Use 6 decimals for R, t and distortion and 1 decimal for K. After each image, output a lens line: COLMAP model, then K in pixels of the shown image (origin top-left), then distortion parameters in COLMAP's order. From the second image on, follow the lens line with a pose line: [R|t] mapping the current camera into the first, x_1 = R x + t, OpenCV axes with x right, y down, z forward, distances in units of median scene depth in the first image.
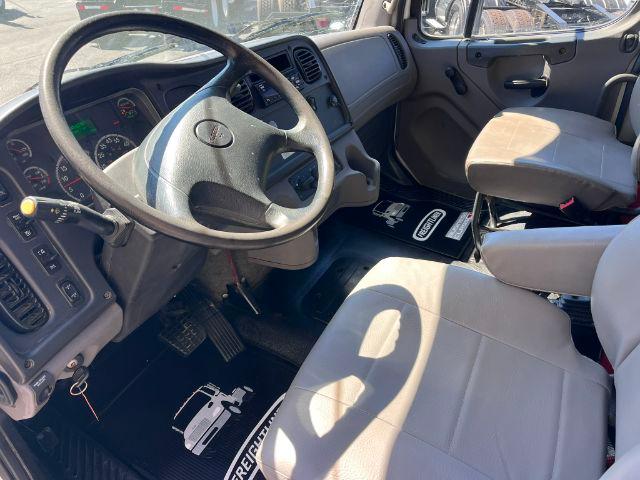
lens RADIAL K [[488.7, 0, 315.6], [0, 488.7, 241.3], [0, 0, 1]] dist [0.076015, -0.108153]
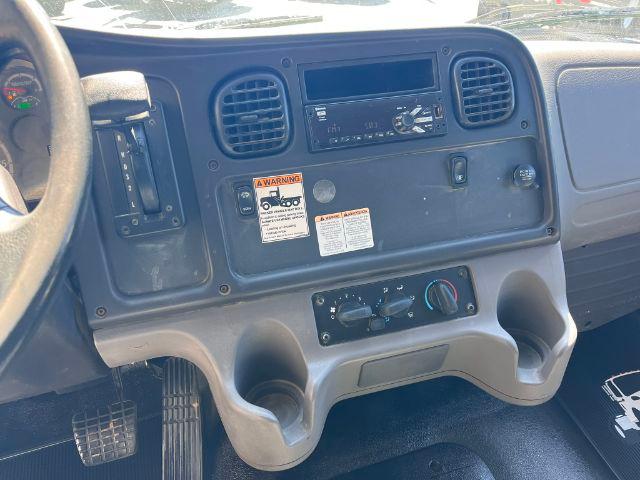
lens RADIAL K [[488.7, 0, 315.6], [0, 488.7, 241.3], [0, 0, 1]] dist [0.076015, -0.108153]
pose [[0.720778, 0.397520, -0.567853, 0.142774], [-0.383704, 0.911069, 0.150747, -0.170719], [0.577278, 0.109232, 0.809209, 0.387695]]
